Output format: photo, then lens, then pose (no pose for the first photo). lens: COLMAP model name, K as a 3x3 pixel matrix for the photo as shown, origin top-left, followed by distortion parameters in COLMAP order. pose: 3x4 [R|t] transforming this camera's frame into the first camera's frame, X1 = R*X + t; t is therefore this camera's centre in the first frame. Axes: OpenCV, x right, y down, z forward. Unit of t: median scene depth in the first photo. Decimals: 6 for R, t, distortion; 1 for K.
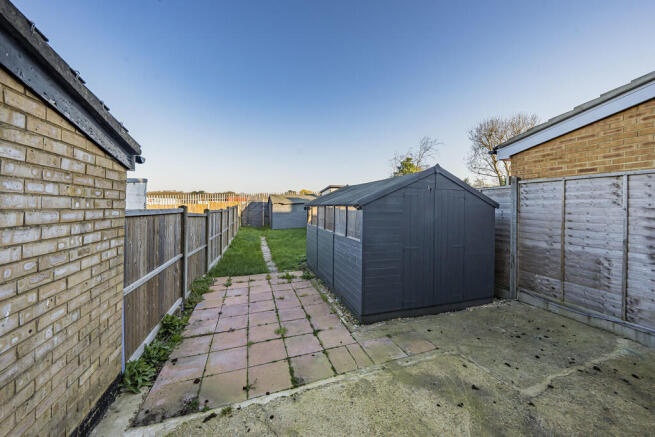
lens RADIAL K [[232.6, 0, 328.1], [0, 232.6, 204.7], [0, 0, 1]] dist [0.000642, 0.000004]
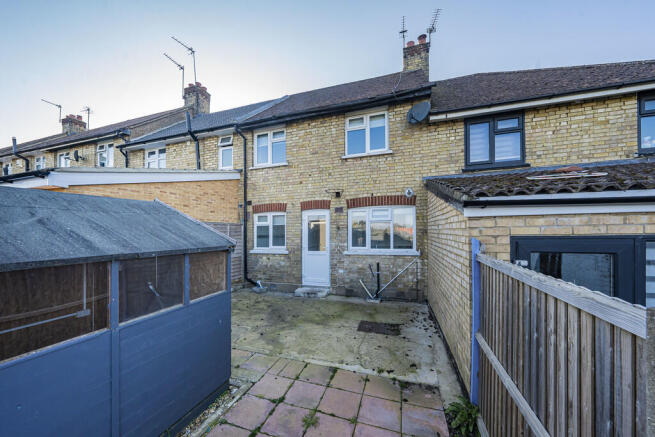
lens RADIAL K [[232.6, 0, 326.9], [0, 232.6, 233.5], [0, 0, 1]] dist [0.000642, 0.000004]
pose [[-0.802992, -0.000511, 0.595989, -0.960166], [0.001301, 0.999996, 0.002610, -0.065379], [-0.595988, 0.002871, -0.802988, 2.201656]]
